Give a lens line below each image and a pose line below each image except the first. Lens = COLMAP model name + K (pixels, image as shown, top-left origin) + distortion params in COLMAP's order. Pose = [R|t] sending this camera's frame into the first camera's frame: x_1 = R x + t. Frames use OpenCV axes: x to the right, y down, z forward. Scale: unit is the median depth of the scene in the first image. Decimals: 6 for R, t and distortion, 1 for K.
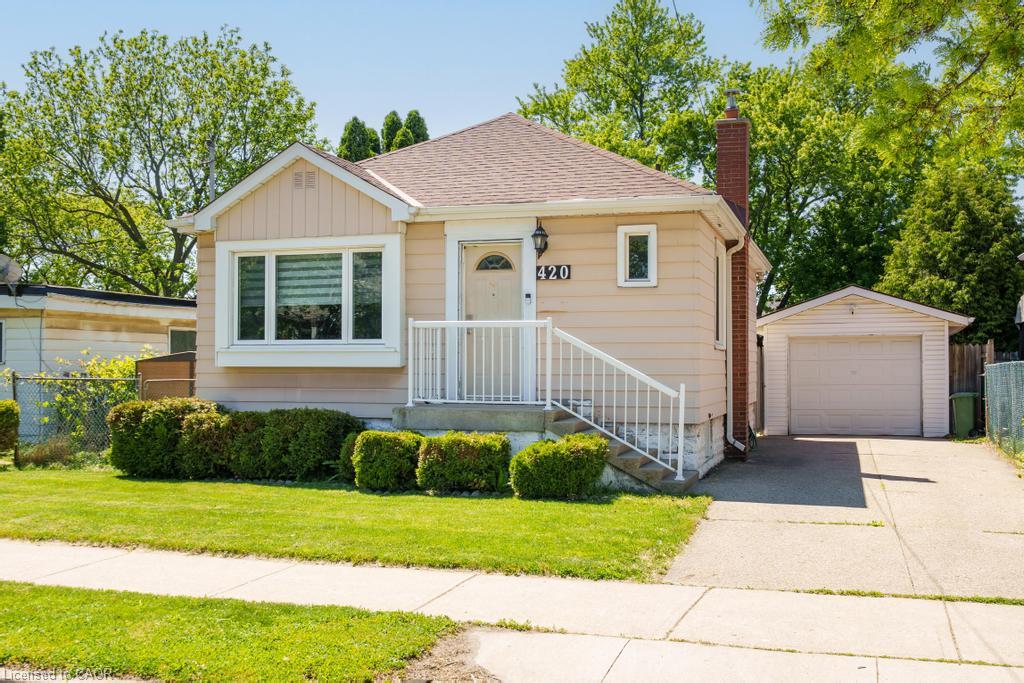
lens RADIAL K [[1068.2, 0, 512.4], [0, 1068.2, 345.6], [0, 0, 1]] dist [0.013229, 0.000000]
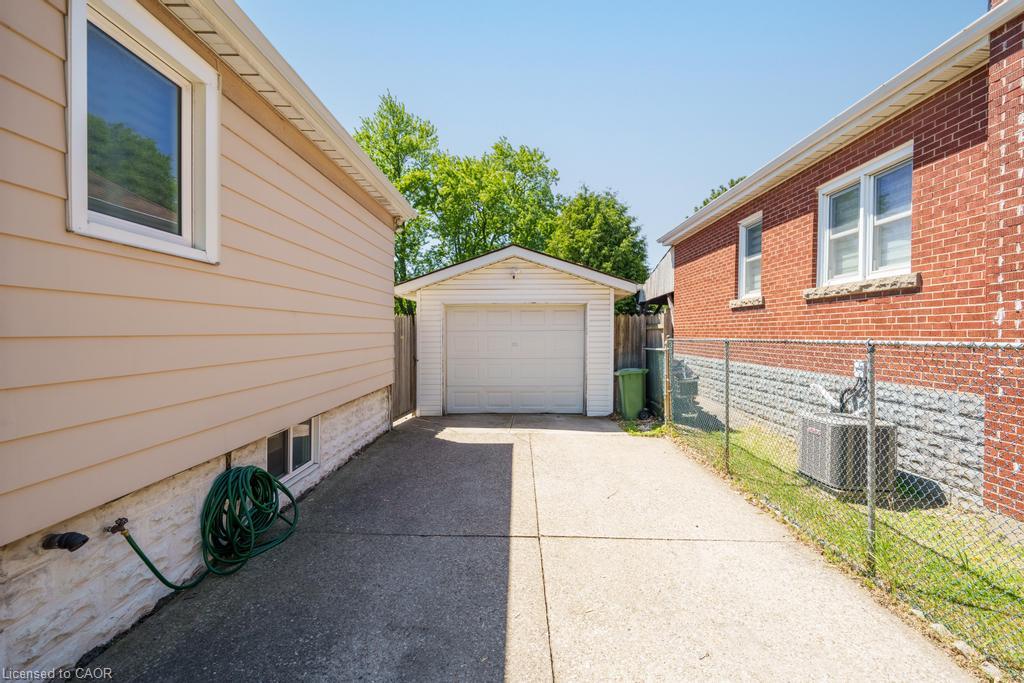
lens RADIAL K [[365.8, 0, 514.4], [0, 365.8, 332.7], [0, 0, 1]] dist [-0.001941, -0.000029]
pose [[0.958910, 0.004482, 0.283673, 0.233455], [-0.010734, 0.999732, 0.020487, 0.008721], [-0.283506, -0.022690, 0.958702, 0.710342]]
